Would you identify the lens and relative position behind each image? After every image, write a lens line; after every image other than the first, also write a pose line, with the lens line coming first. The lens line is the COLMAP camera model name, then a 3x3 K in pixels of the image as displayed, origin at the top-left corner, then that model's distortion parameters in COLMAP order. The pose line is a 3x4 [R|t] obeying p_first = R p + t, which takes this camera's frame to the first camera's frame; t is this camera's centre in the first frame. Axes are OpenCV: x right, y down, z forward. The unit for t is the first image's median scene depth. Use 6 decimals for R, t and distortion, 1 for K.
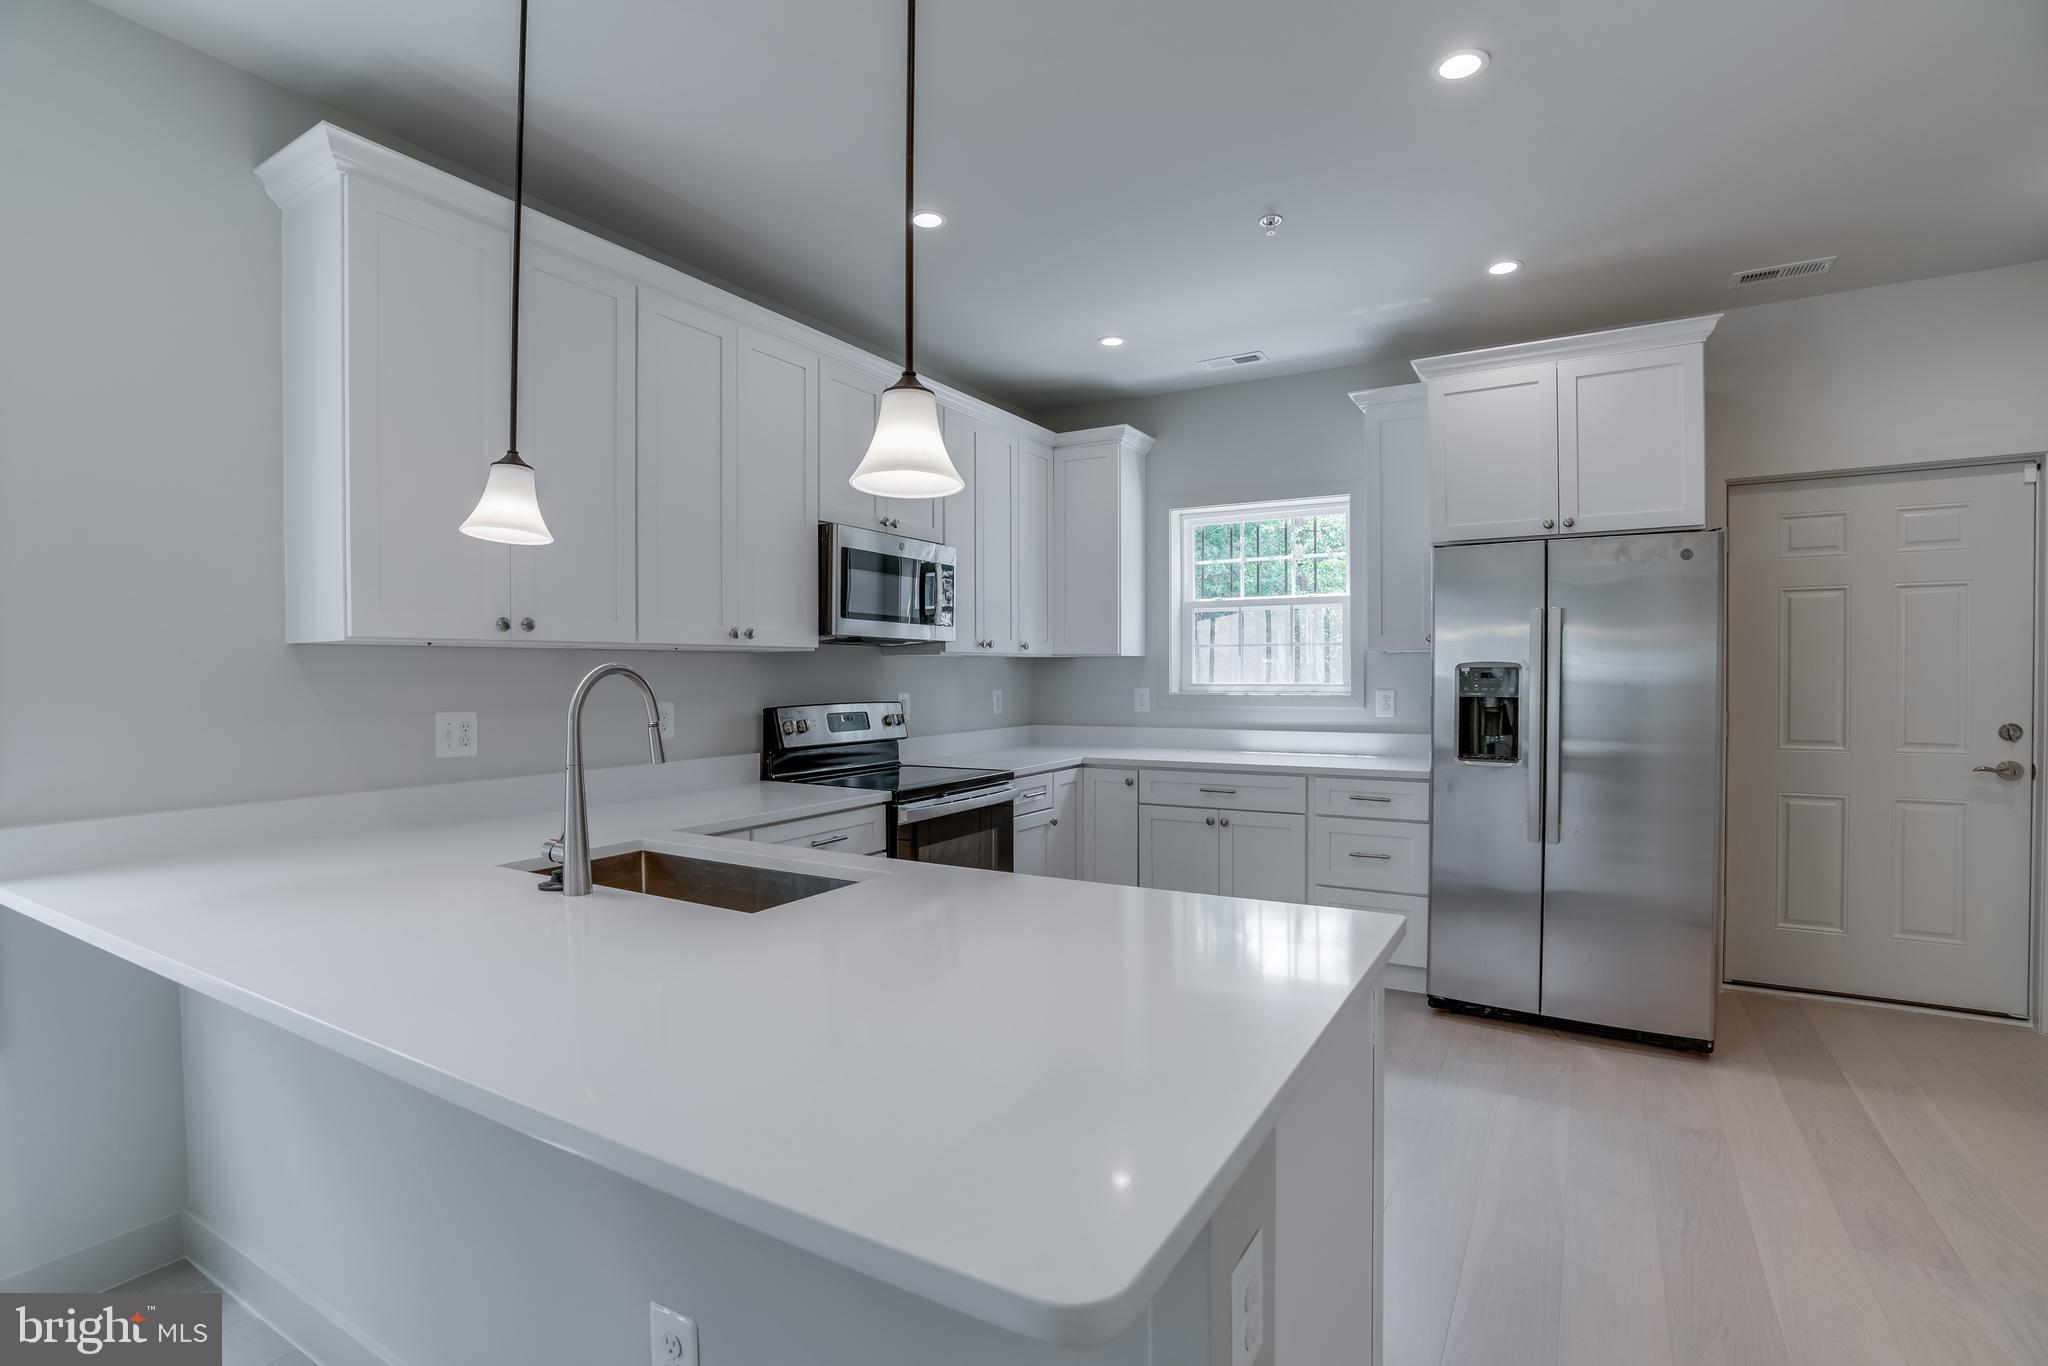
lens RADIAL K [[951.9, 0, 1019.6], [0, 951.9, 693.9], [0, 0, 1]] dist [-0.041501, 0.010353]
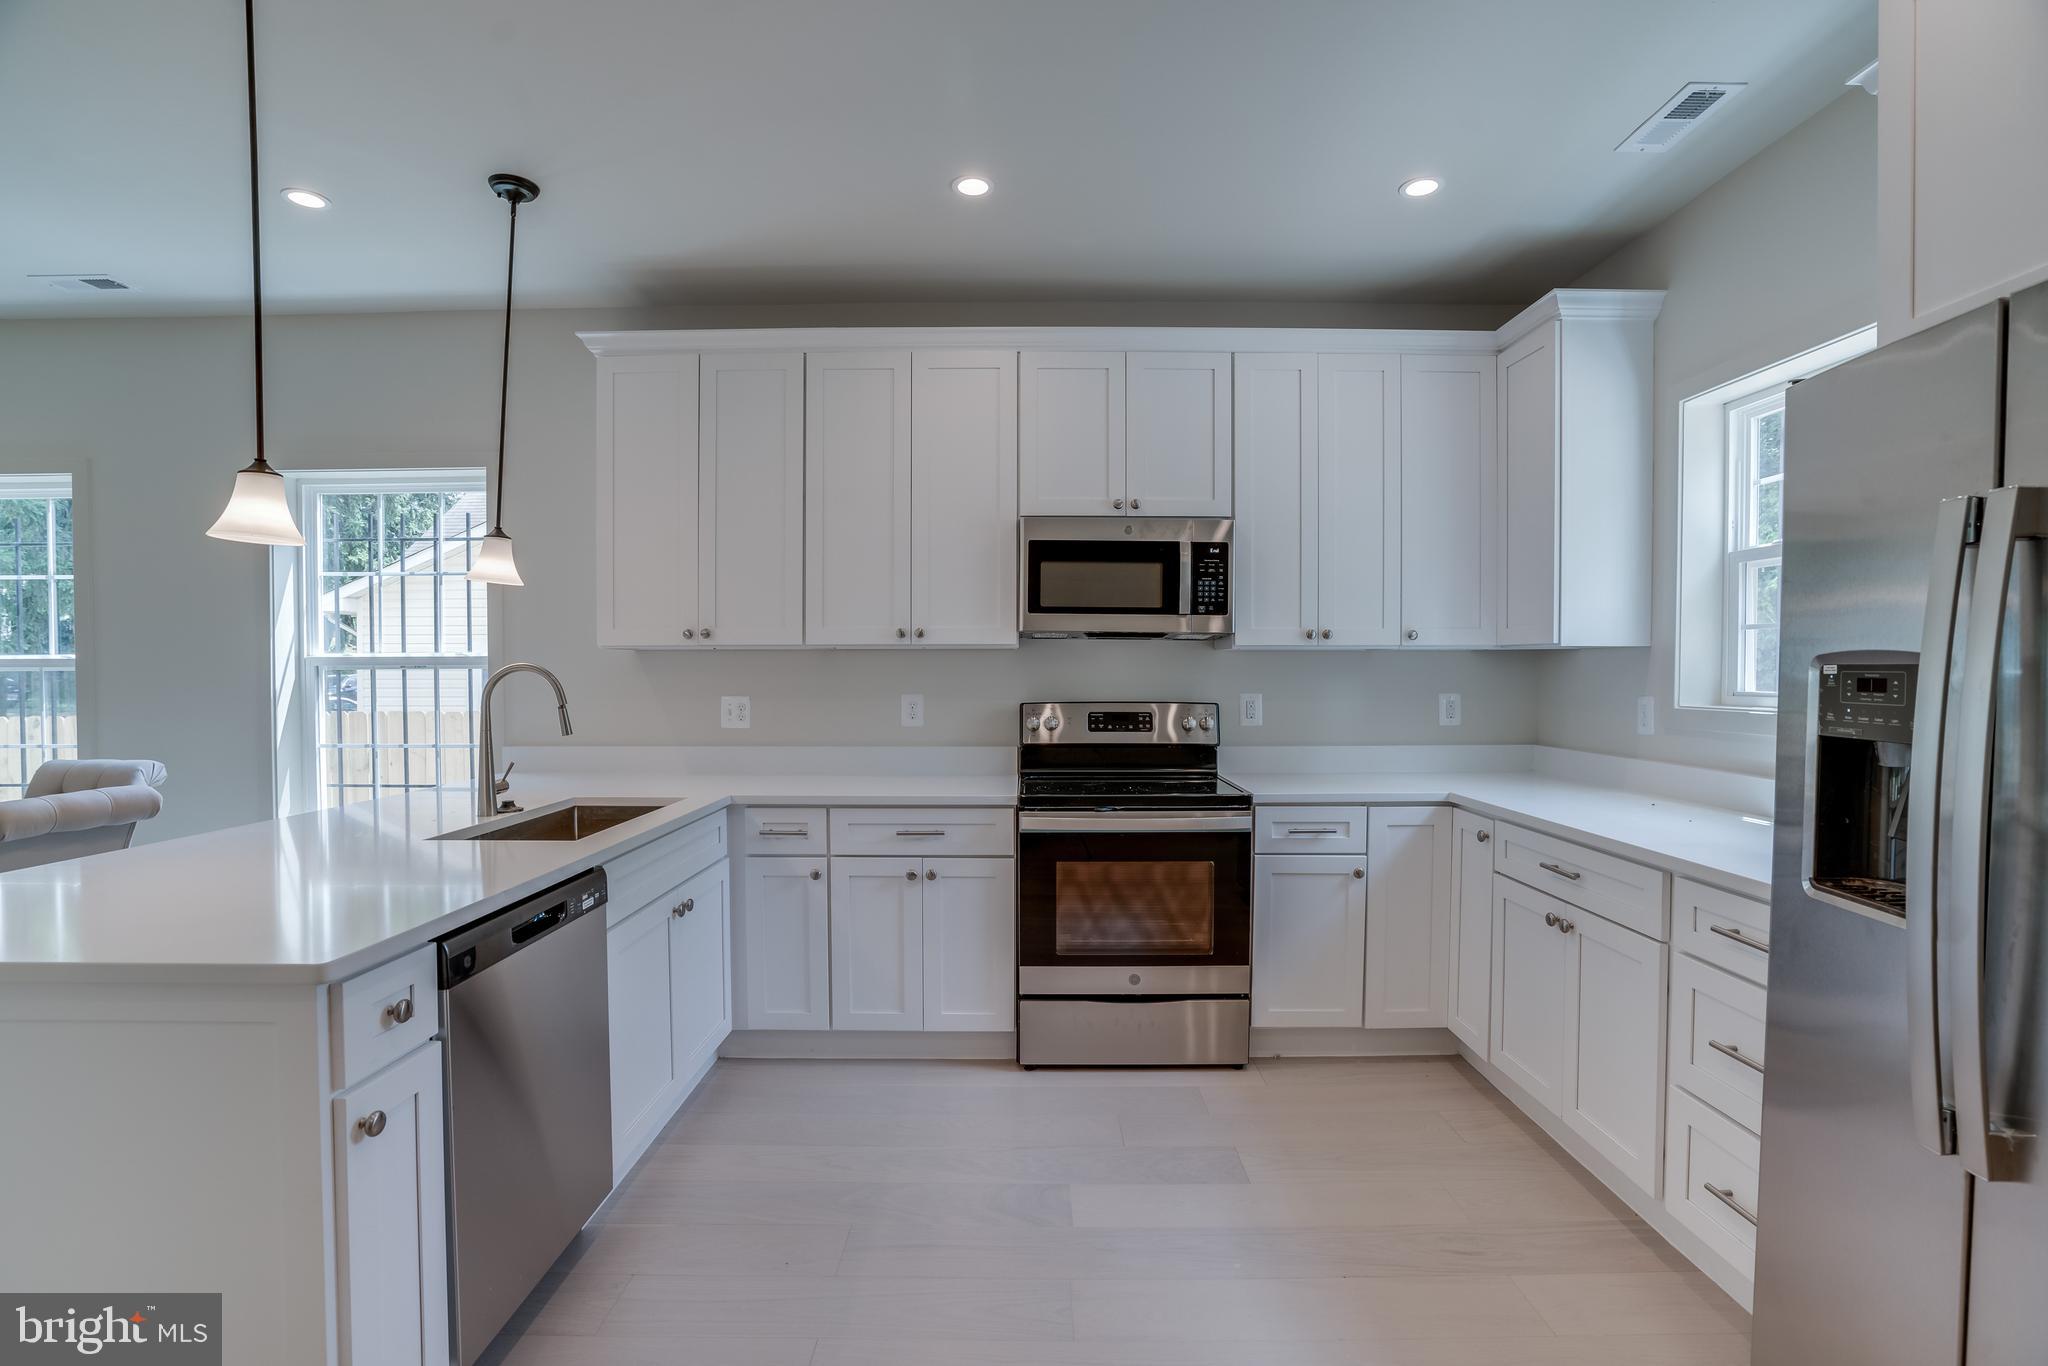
lens RADIAL K [[951.9, 0, 993.8], [0, 951.9, 693.1], [0, 0, 1]] dist [-0.041501, 0.010353]
pose [[0.504677, 0.026839, -0.862891, 0.506355], [-0.021735, 0.999595, 0.018379, -0.012392], [0.863035, 0.009479, 0.505055, 0.375037]]
